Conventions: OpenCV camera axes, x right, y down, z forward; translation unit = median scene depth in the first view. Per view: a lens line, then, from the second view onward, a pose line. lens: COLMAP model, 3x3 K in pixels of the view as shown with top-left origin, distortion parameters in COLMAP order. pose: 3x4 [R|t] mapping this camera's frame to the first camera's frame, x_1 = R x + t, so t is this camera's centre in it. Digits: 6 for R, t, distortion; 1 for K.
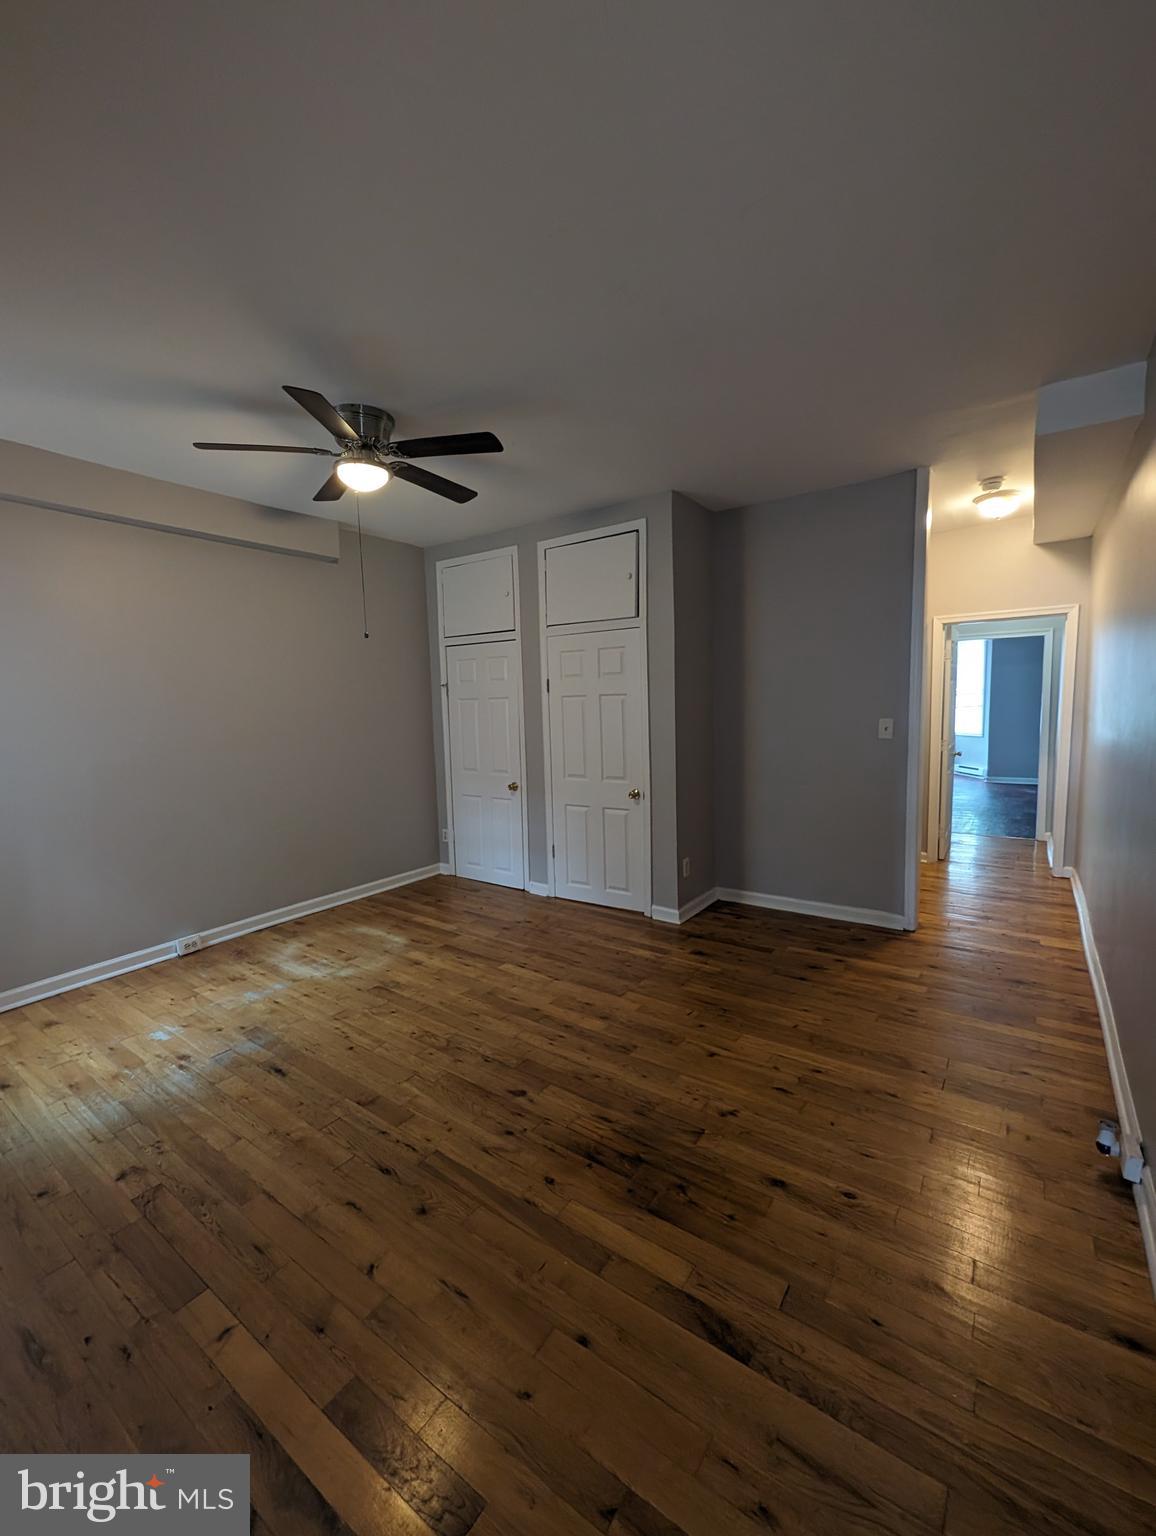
lens RADIAL K [[629.3, 0, 575.1], [0, 629.3, 771.3], [0, 0, 1]] dist [0.002907, -0.001745]
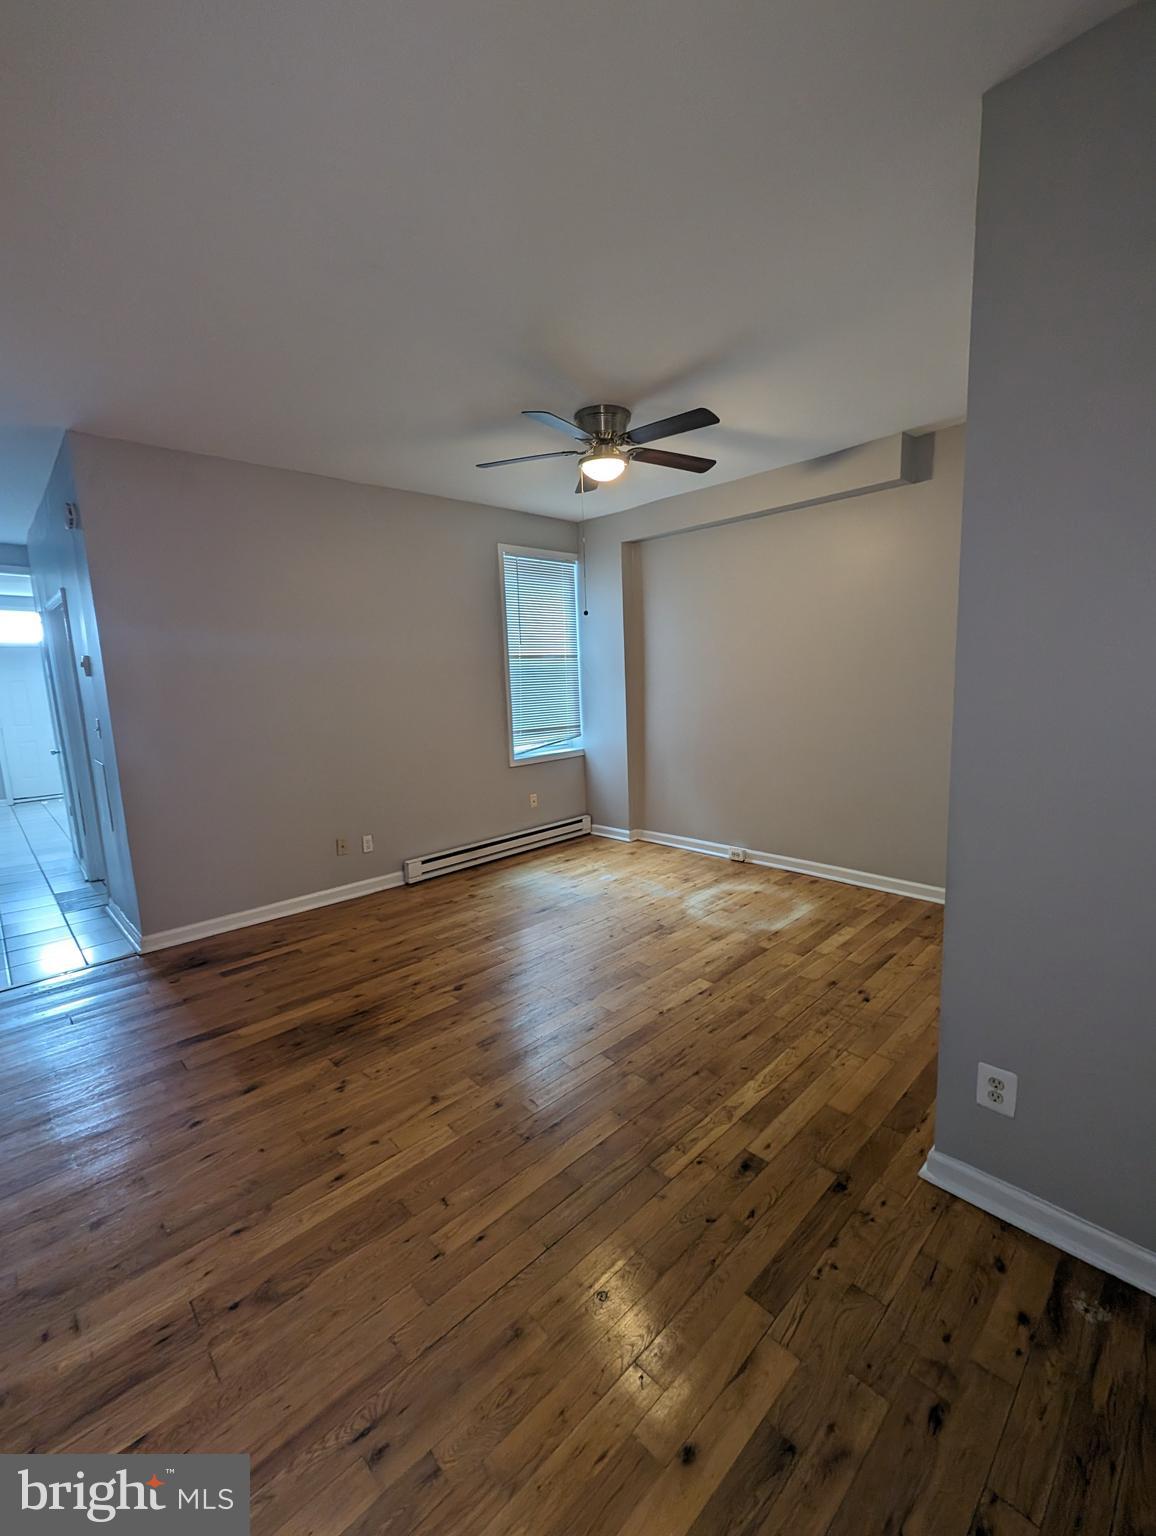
lens RADIAL K [[629.3, 0, 575.9], [0, 629.3, 763.2], [0, 0, 1]] dist [0.002907, -0.001745]
pose [[-0.180056, 0.169401, -0.968960, 0.666669], [-0.071529, 0.980196, 0.184658, -0.117877], [0.981052, 0.102557, -0.164373, 0.916183]]
